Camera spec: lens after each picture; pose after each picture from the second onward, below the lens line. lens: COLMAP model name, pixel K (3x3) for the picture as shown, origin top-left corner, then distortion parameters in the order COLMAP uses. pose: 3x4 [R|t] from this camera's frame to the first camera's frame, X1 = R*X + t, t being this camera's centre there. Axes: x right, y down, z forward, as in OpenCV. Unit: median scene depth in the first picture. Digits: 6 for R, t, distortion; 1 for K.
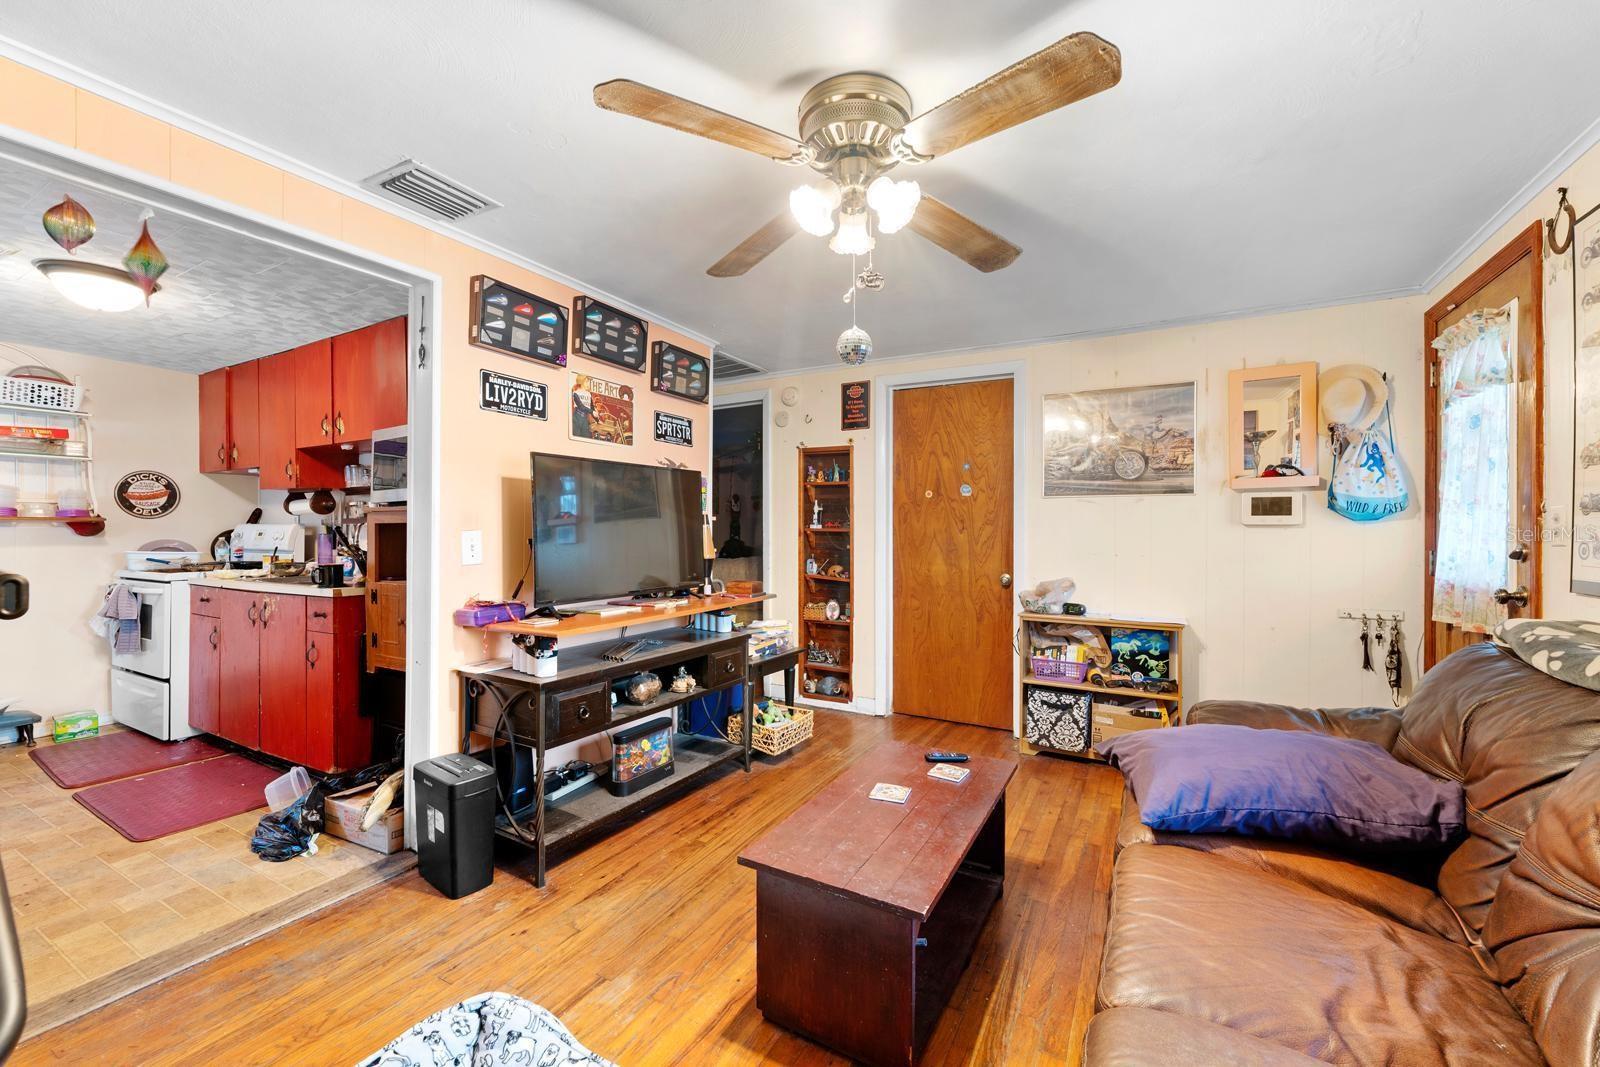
lens RADIAL K [[643.2, 0, 799.3], [0, 643.2, 532.2], [0, 0, 1]] dist [-0.001328, 0.000009]
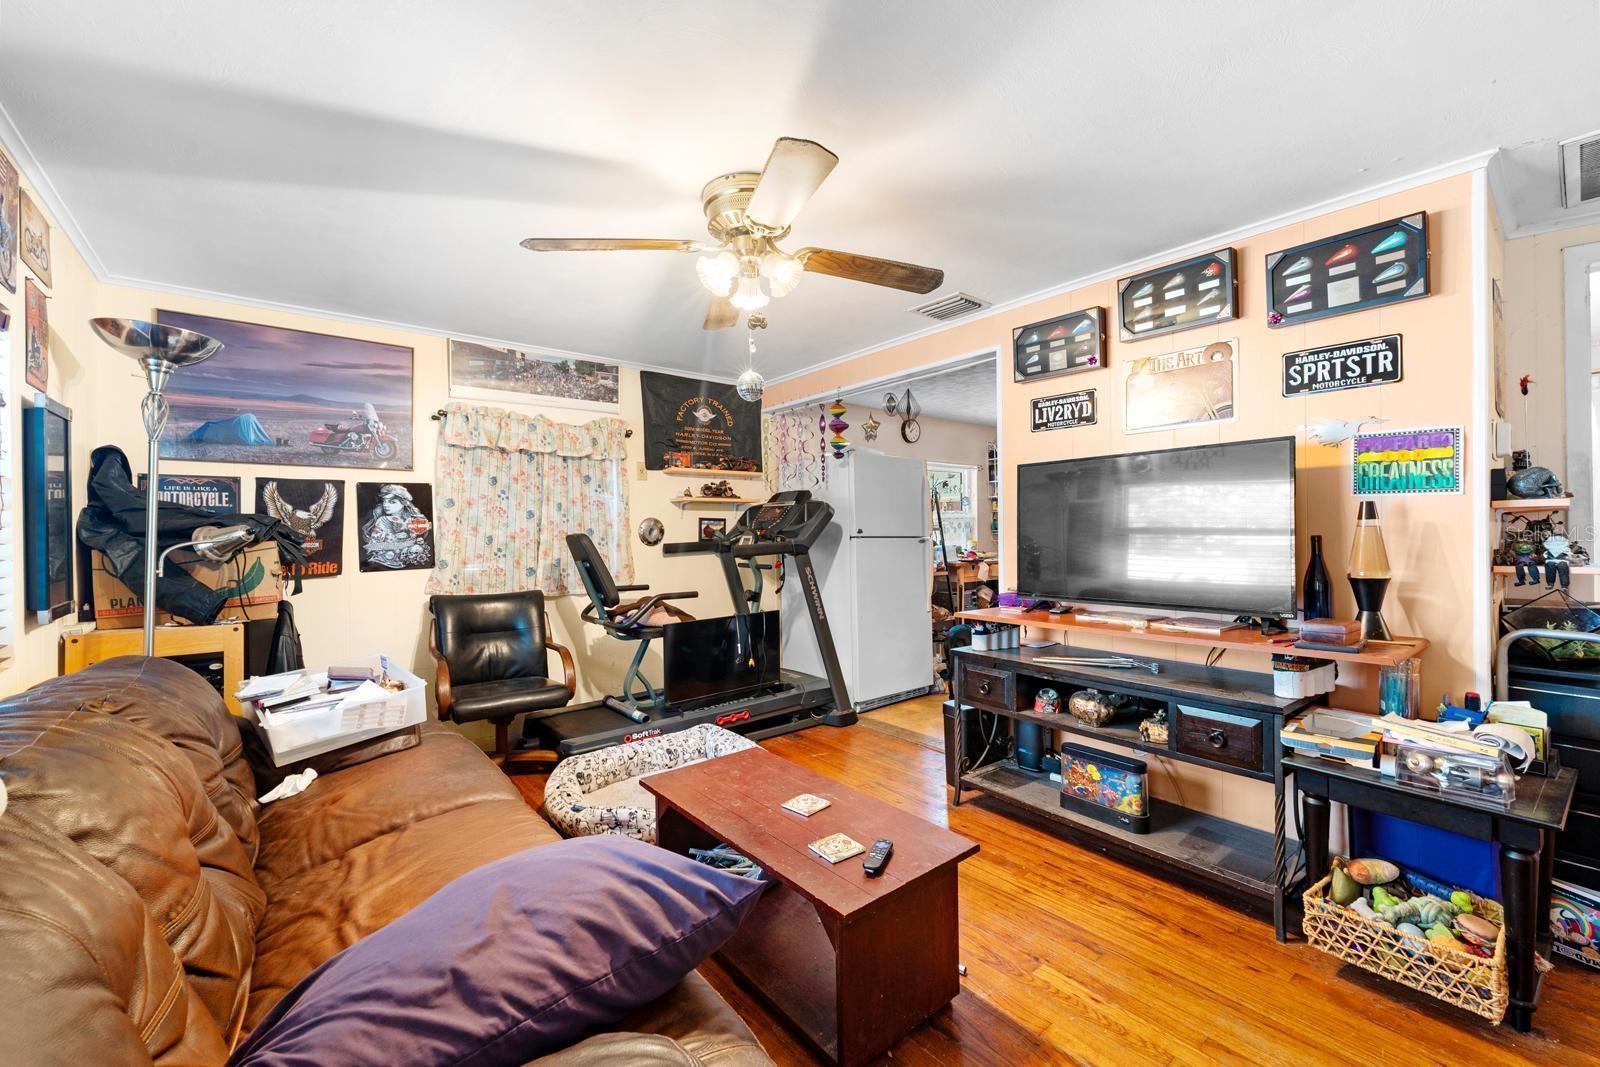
lens RADIAL K [[643.2, 0, 799.0], [0, 643.2, 527.1], [0, 0, 1]] dist [-0.001328, 0.000009]
pose [[-0.364027, 0.000338, -0.931388, 0.753522], [0.012344, 0.999914, -0.004462, -0.010119], [0.931307, -0.013121, -0.364000, 0.958153]]
